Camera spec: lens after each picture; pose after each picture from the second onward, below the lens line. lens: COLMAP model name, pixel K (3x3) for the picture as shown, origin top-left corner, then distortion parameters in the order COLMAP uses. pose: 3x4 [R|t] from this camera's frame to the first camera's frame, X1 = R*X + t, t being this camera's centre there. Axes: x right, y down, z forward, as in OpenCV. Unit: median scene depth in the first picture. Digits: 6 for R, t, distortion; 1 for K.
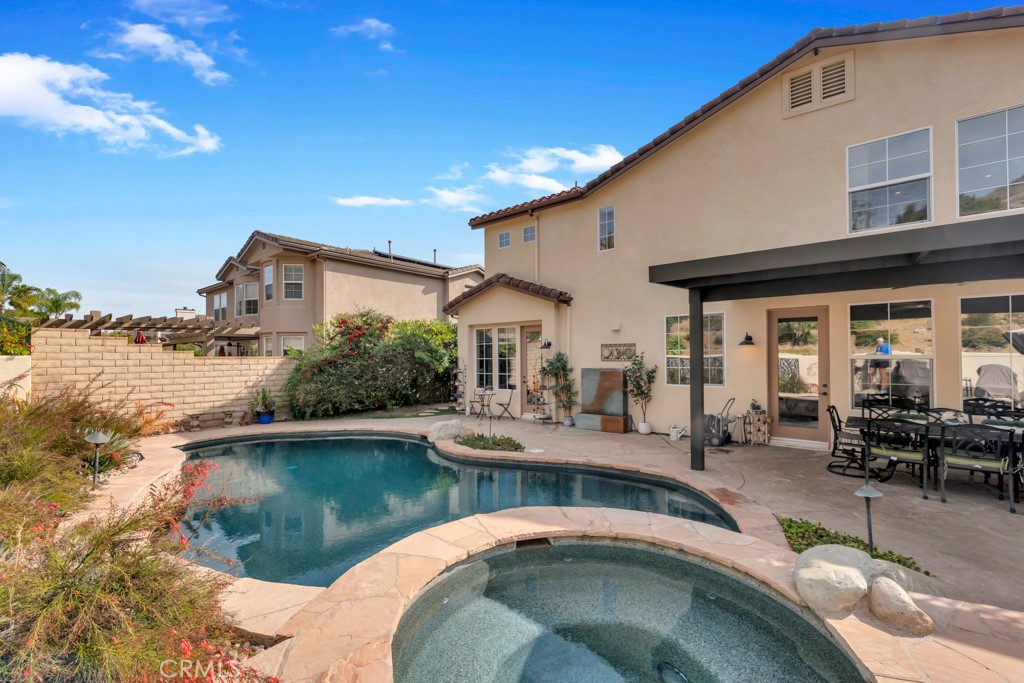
lens RADIAL K [[428.4, 0, 508.9], [0, 428.4, 354.3], [0, 0, 1]] dist [-0.001721, -0.000573]
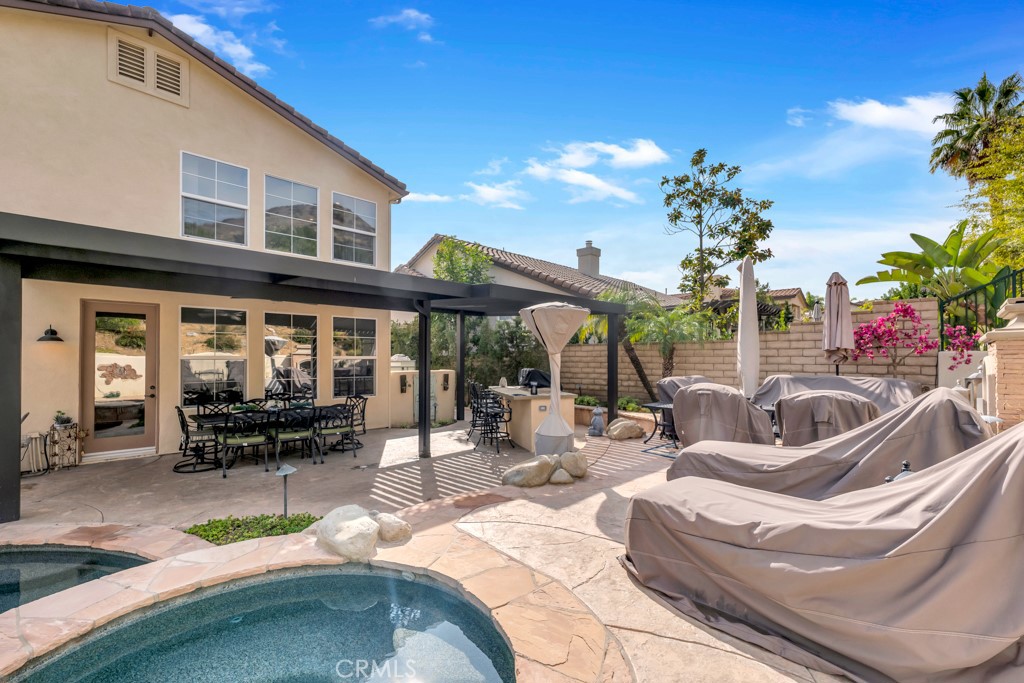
lens RADIAL K [[428.4, 0, 508.9], [0, 428.4, 354.3], [0, 0, 1]] dist [-0.001721, -0.000573]
pose [[0.110141, 0.010485, 0.993861, -0.161503], [-0.010142, 0.999904, -0.009425, 0.000832], [-0.993864, -0.009041, 0.110237, 0.139389]]
